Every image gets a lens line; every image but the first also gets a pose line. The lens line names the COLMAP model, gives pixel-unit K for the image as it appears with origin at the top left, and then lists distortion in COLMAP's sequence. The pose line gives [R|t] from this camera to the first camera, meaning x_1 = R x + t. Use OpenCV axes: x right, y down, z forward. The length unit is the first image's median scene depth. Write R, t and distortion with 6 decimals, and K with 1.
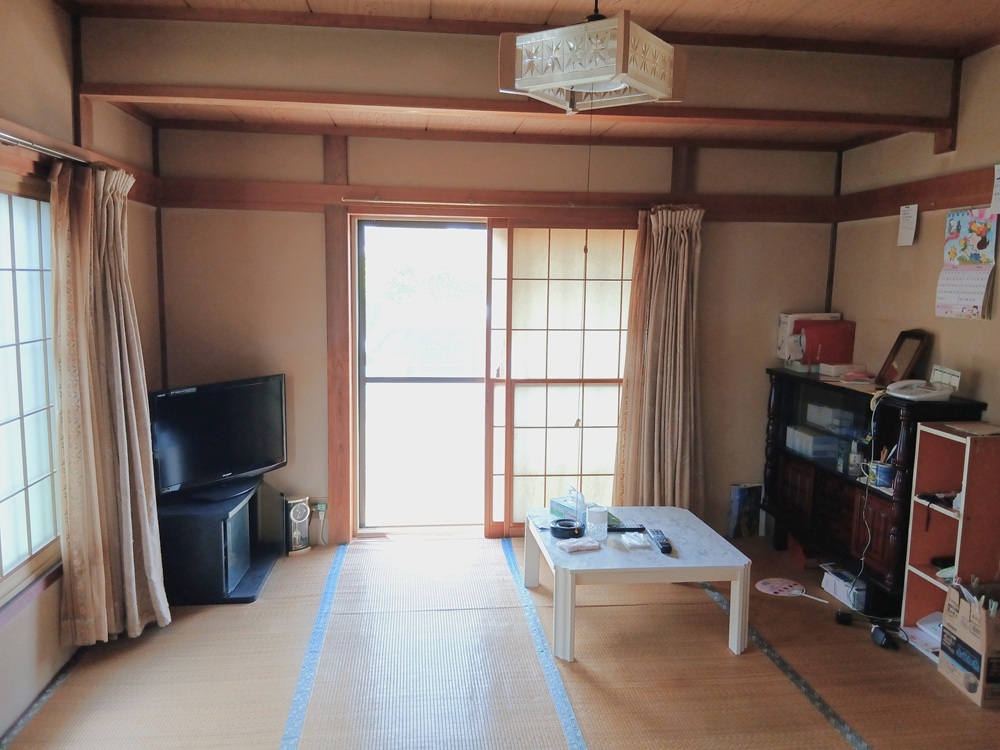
lens RADIAL K [[771.1, 0, 499.6], [0, 771.1, 374.3], [0, 0, 1]] dist [-0.008105, -0.003384]
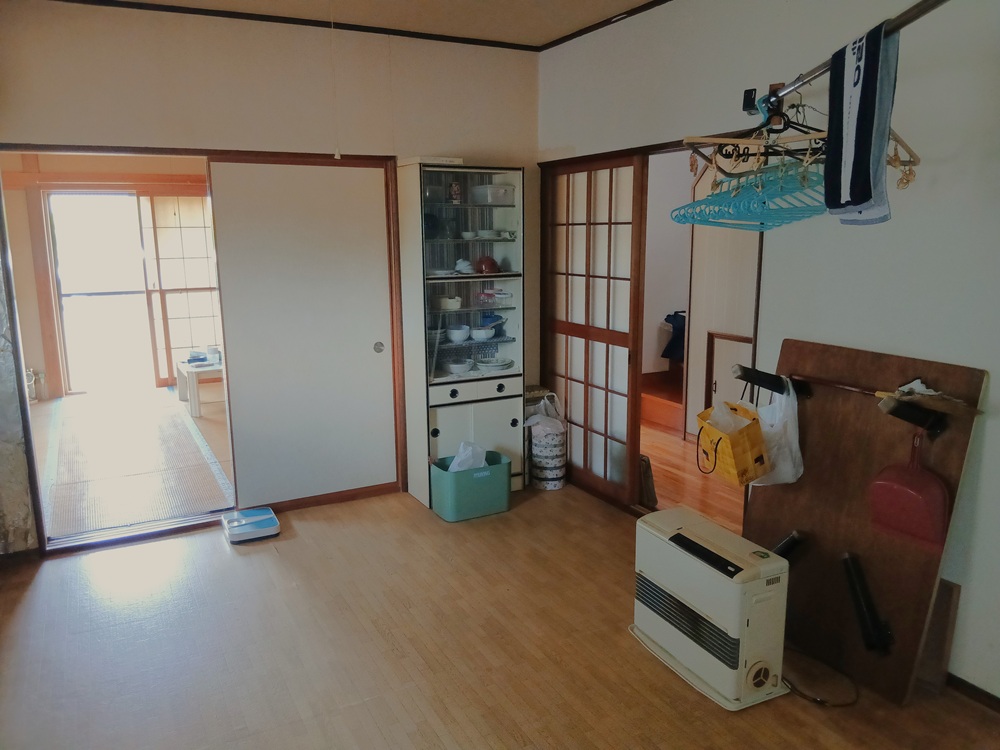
lens RADIAL K [[771.1, 0, 499.4], [0, 771.1, 376.7], [0, 0, 1]] dist [-0.008105, -0.003384]
pose [[0.925077, -0.099242, 0.366585, 0.059705], [0.072398, 0.993635, 0.086302, 0.102394], [-0.372816, -0.053295, 0.926373, -0.800048]]
